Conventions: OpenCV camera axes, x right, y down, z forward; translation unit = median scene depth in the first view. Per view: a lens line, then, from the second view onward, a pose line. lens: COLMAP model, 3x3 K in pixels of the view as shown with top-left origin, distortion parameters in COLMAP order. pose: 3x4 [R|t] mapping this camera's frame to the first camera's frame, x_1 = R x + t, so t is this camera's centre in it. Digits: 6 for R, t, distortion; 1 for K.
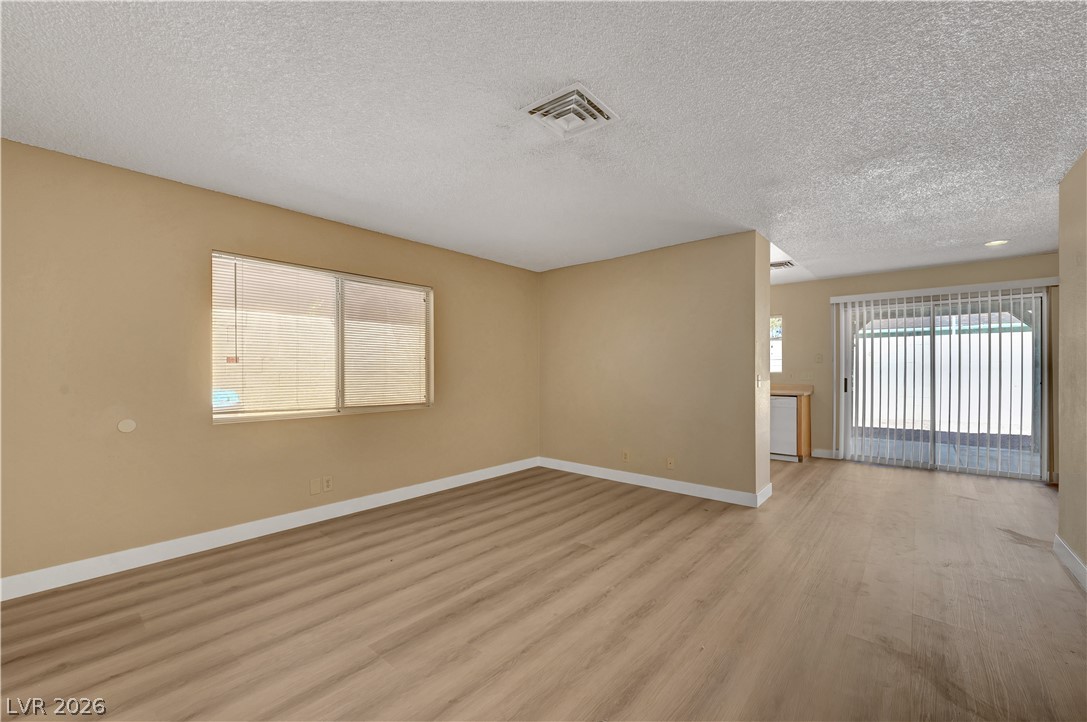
lens RADIAL K [[434.8, 0, 546.2], [0, 434.8, 370.4], [0, 0, 1]] dist [0.000592, -0.000286]
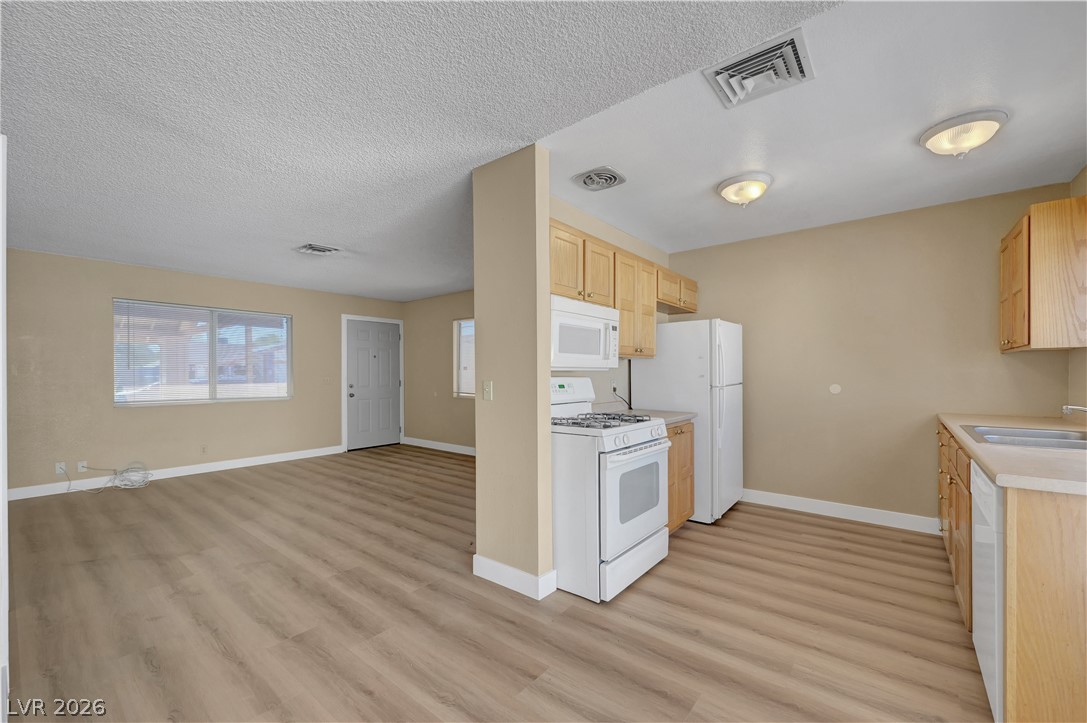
lens RADIAL K [[434.8, 0, 547.5], [0, 434.8, 376.2], [0, 0, 1]] dist [0.000592, -0.000286]
pose [[0.035833, 0.007854, -0.999327, 1.428276], [0.001146, 0.999968, 0.007900, -0.003225], [0.999357, -0.001428, 0.035823, 1.330346]]
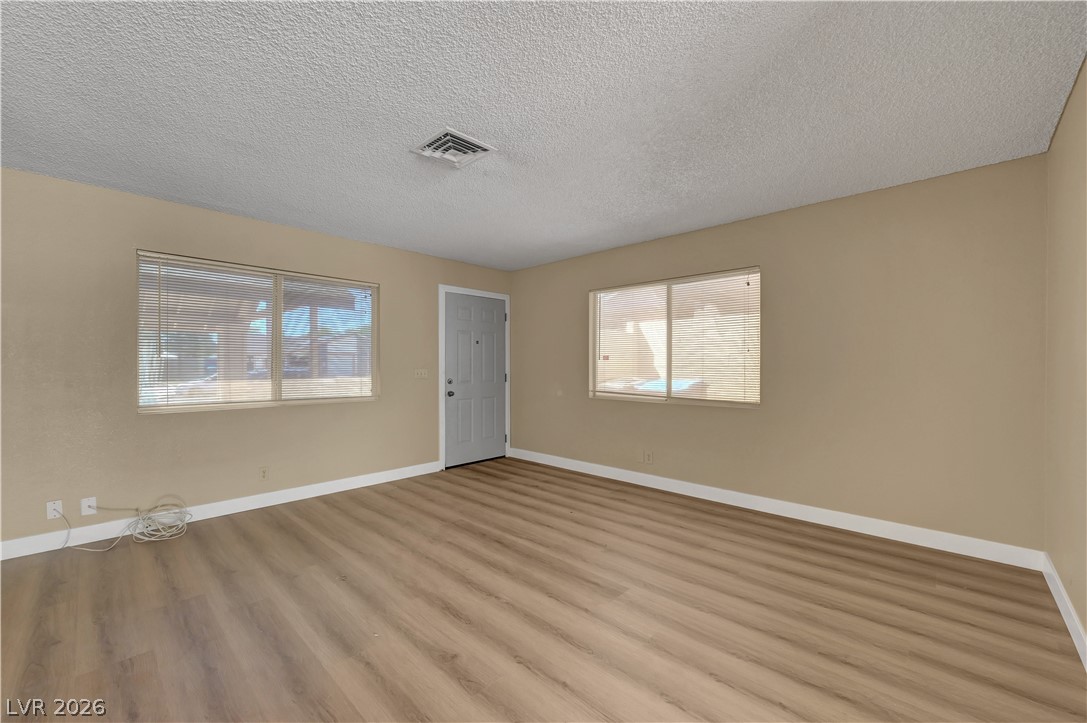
lens RADIAL K [[434.8, 0, 546.5], [0, 434.8, 362.1], [0, 0, 1]] dist [0.000592, -0.000286]
pose [[-0.051398, -0.007837, -0.998648, 0.818524], [-0.000369, 0.999969, -0.007828, 0.003381], [0.998678, -0.000034, -0.051399, 0.870859]]
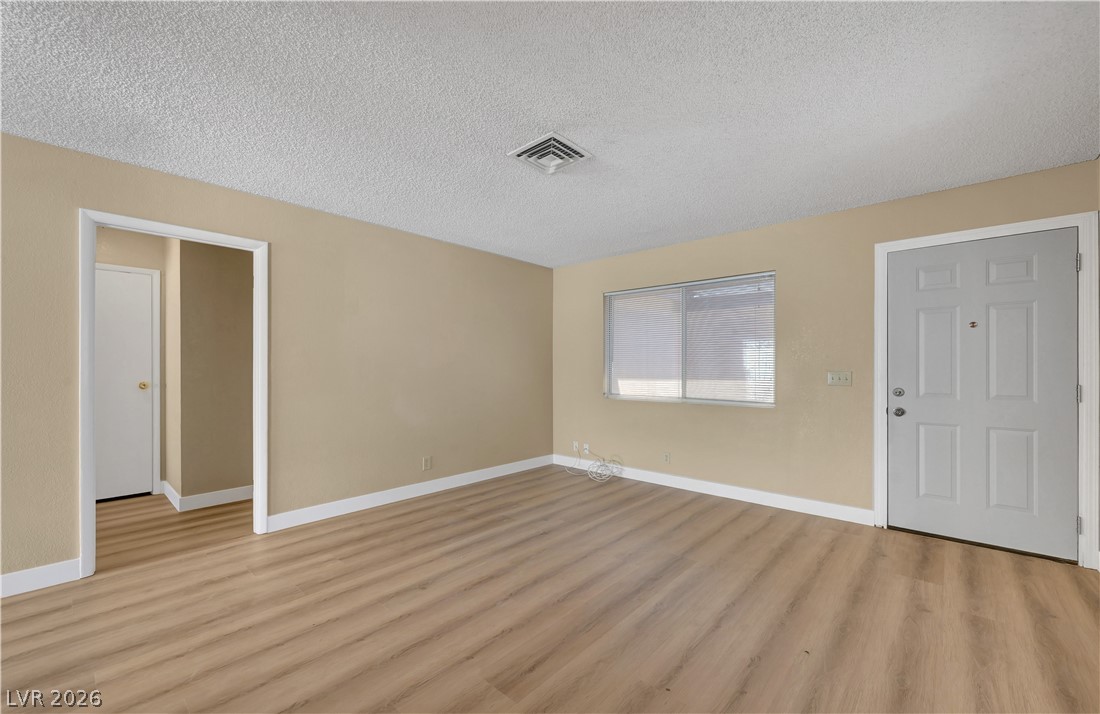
lens RADIAL K [[439.1, 0, 553.4], [0, 439.1, 363.7], [0, 0, 1]] dist [0.001404, 0.000141]
pose [[-0.999704, 0.001370, 0.024279, 0.012102], [0.001187, 0.999971, -0.007567, 0.002063], [-0.024289, -0.007536, -0.999677, 1.476315]]
